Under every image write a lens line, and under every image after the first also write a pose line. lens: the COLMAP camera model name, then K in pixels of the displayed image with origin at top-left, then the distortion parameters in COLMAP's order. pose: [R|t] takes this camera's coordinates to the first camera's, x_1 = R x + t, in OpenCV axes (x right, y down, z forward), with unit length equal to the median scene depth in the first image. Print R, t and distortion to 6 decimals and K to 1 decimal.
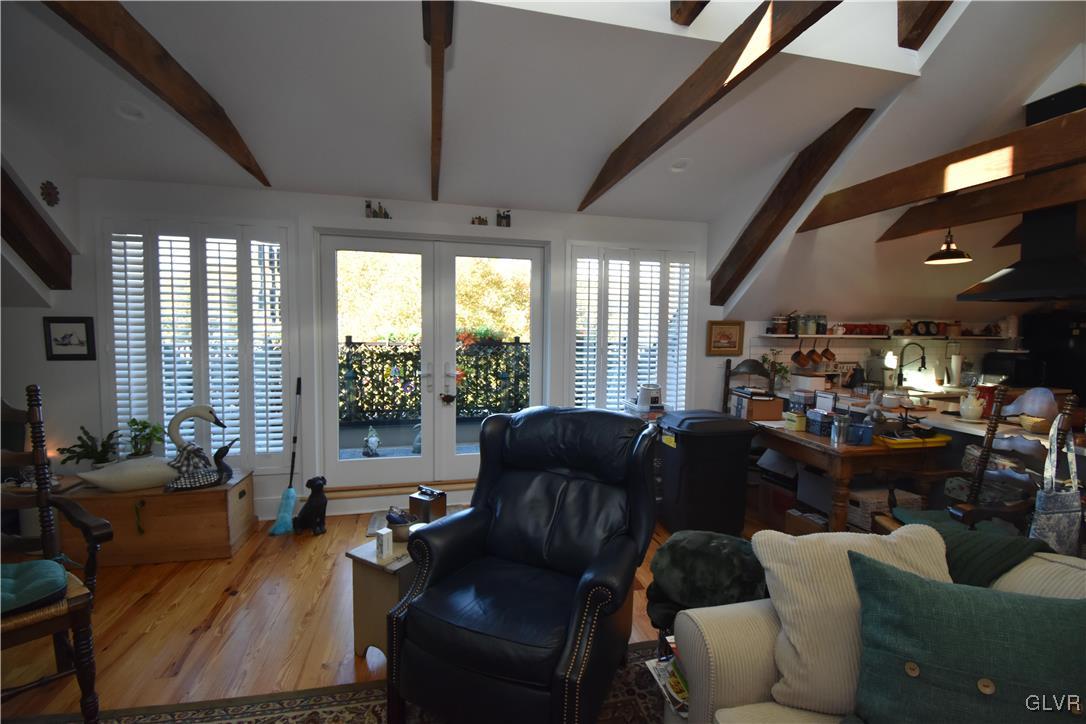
lens RADIAL K [[478.0, 0, 546.1], [0, 478.0, 362.7], [0, 0, 1]] dist [0.020307, -0.026912]
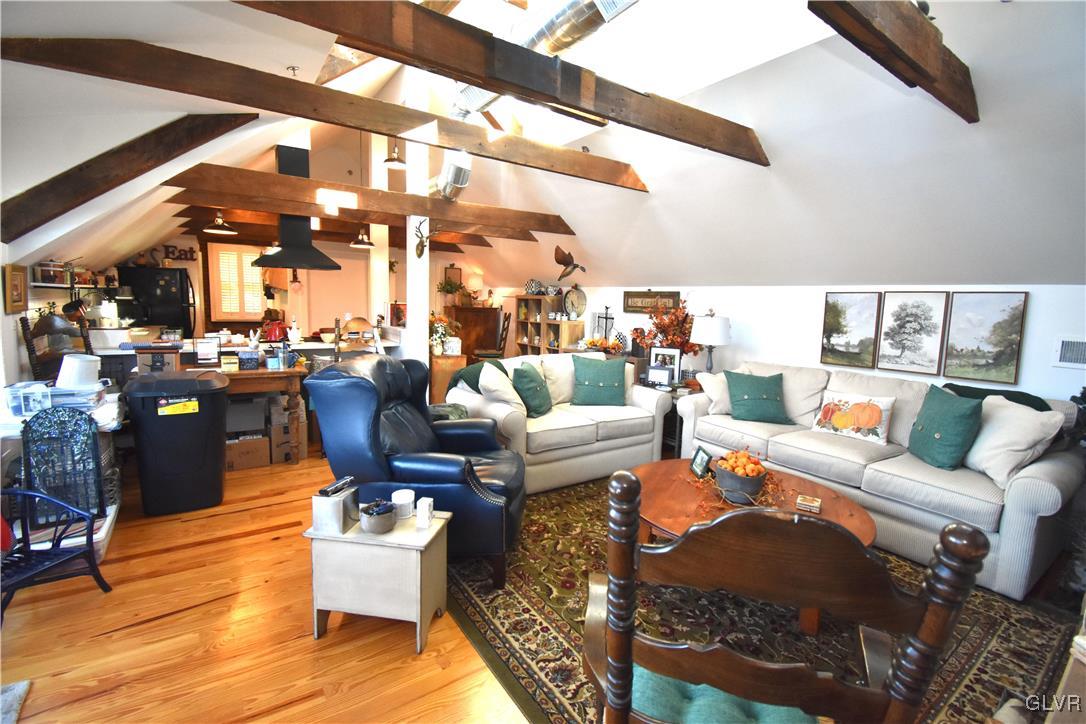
lens RADIAL K [[478.0, 0, 546.1], [0, 478.0, 362.7], [0, 0, 1]] dist [0.020307, -0.026912]
pose [[-0.364571, -0.141953, 0.920292, -0.658178], [0.026617, 0.986319, 0.162682, -0.038717], [-0.930795, 0.083805, -0.355805, 0.559543]]
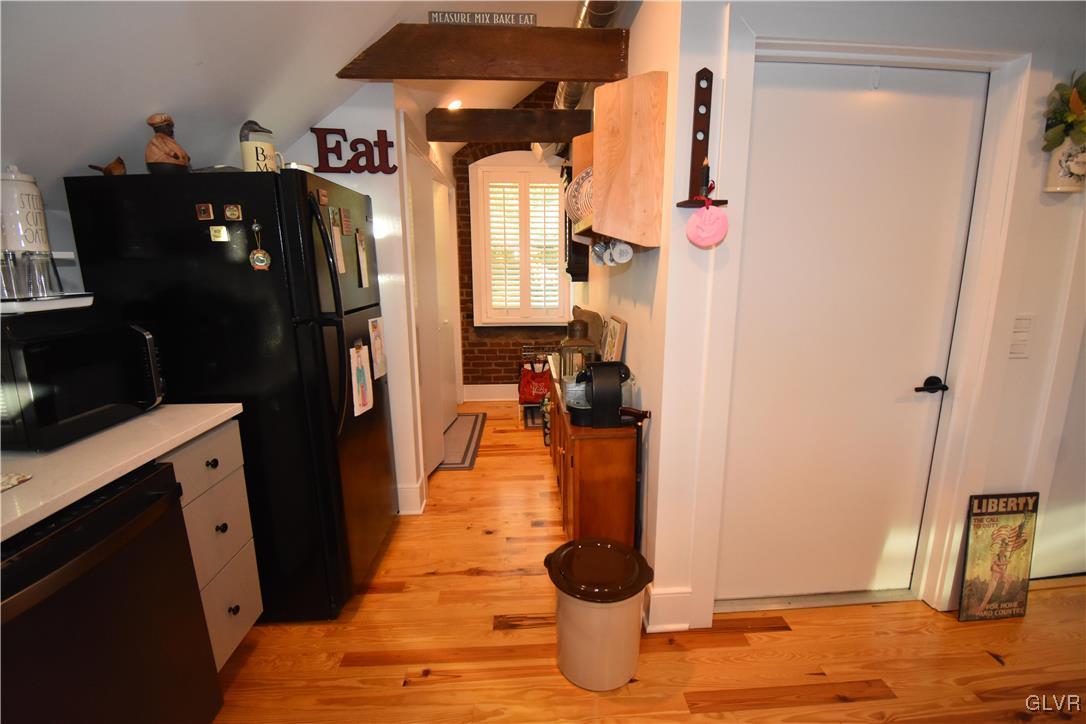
lens RADIAL K [[481.6, 0, 548.0], [0, 481.6, 362.7], [0, 0, 1]] dist [0.019230, -0.025520]
pose [[0.176801, -0.202756, 0.963136, 0.946837], [0.069727, 0.978673, 0.193227, -0.030031], [-0.981774, 0.032994, 0.187168, 0.820654]]
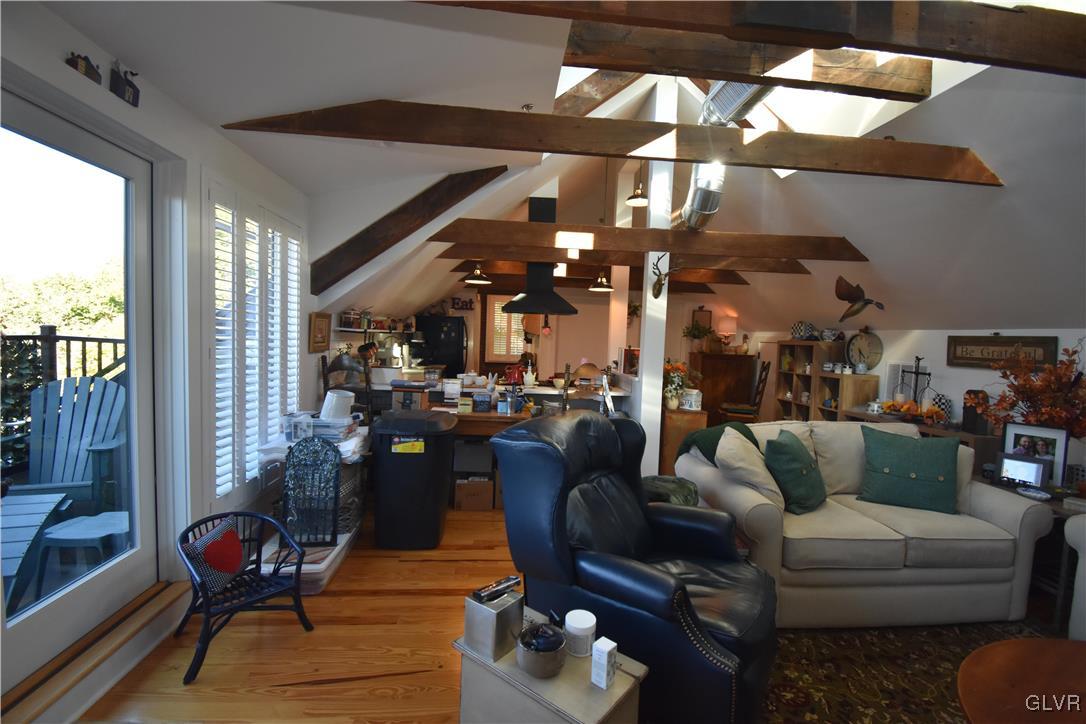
lens RADIAL K [[478.0, 0, 546.1], [0, 478.0, 362.7], [0, 0, 1]] dist [0.020307, -0.026912]
pose [[0.143827, -0.058568, 0.987868, -0.496341], [0.029965, 0.998047, 0.054809, -0.034023], [-0.989149, 0.021718, 0.145301, 0.498571]]
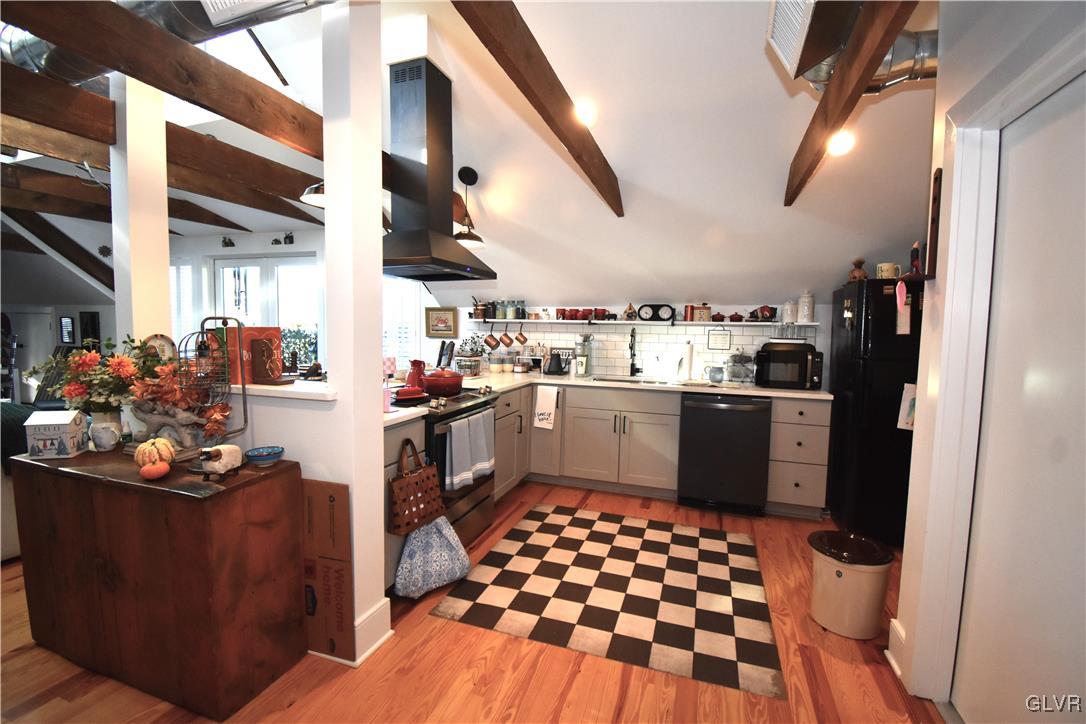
lens RADIAL K [[478.0, 0, 546.1], [0, 478.0, 362.7], [0, 0, 1]] dist [0.020307, -0.026912]
pose [[0.842064, 0.044620, -0.537529, 1.316841], [-0.043706, 0.998940, 0.014455, 0.018611], [0.537604, 0.011322, 0.843121, 0.191698]]
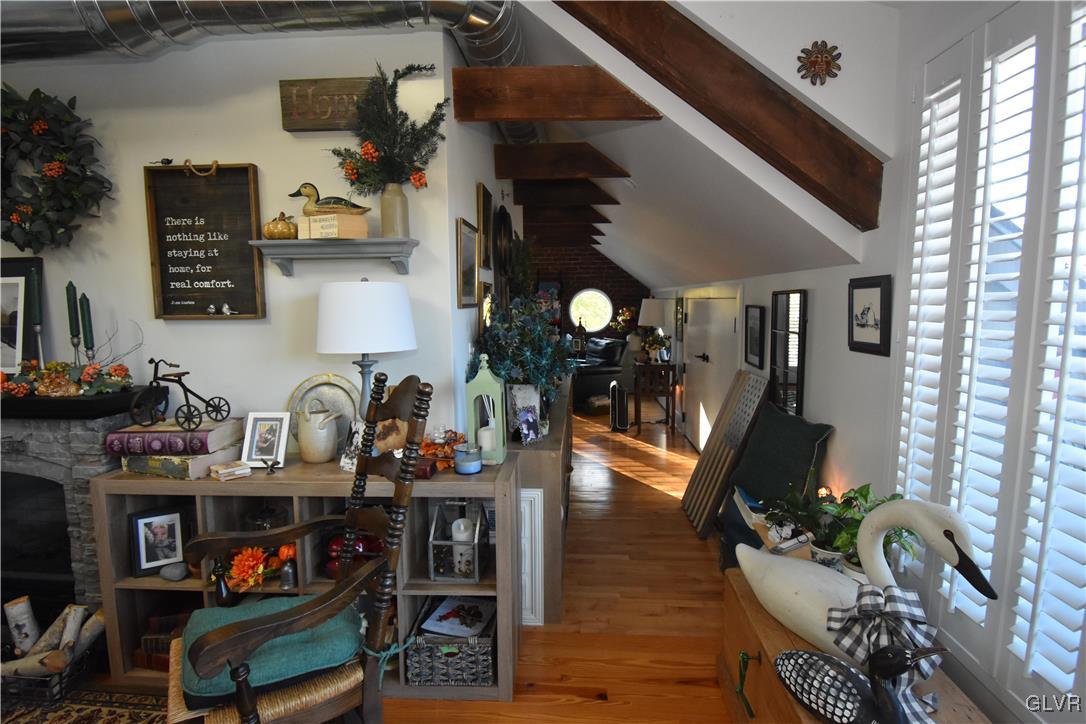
lens RADIAL K [[554.1, 0, 545.6], [0, 554.1, 365.6], [0, 0, 1]] dist [0.025102, -0.034166]
pose [[-0.295489, 0.095935, -0.950517, -0.197952], [-0.060334, 0.991085, 0.118786, -0.037717], [0.953439, 0.092449, -0.287067, 0.664304]]
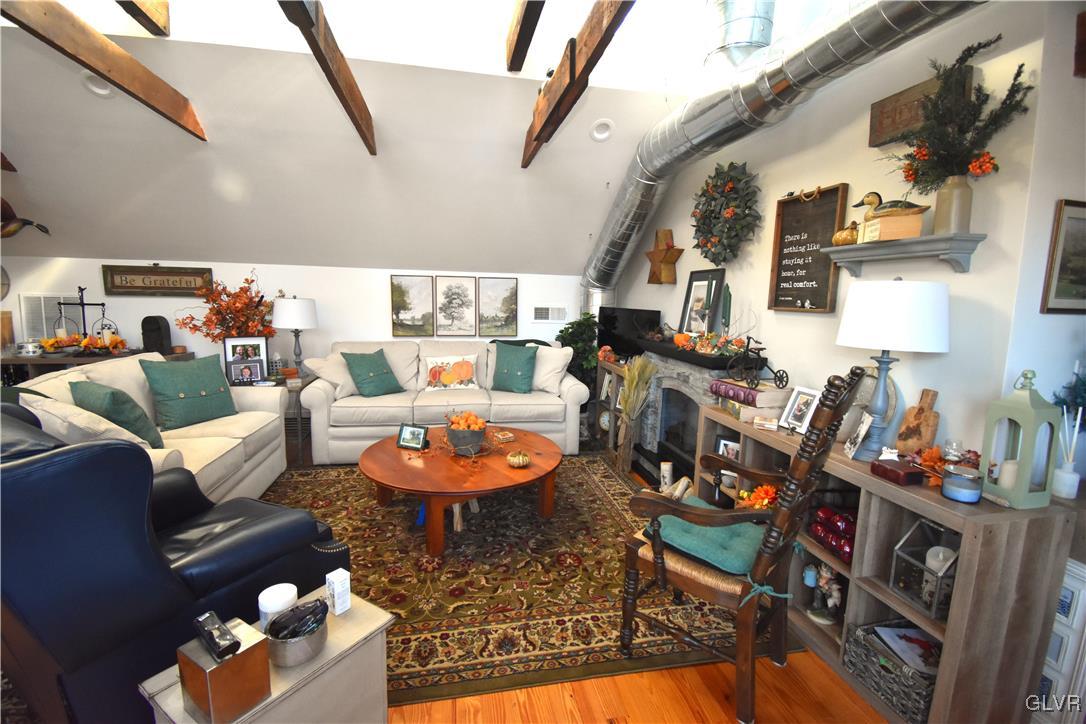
lens RADIAL K [[478.0, 0, 546.1], [0, 478.0, 362.7], [0, 0, 1]] dist [0.020307, -0.026912]
pose [[-0.998932, -0.041416, 0.020483, -0.325782], [-0.036362, 0.978186, 0.204522, -0.048335], [-0.028507, 0.203559, -0.978648, 0.819406]]
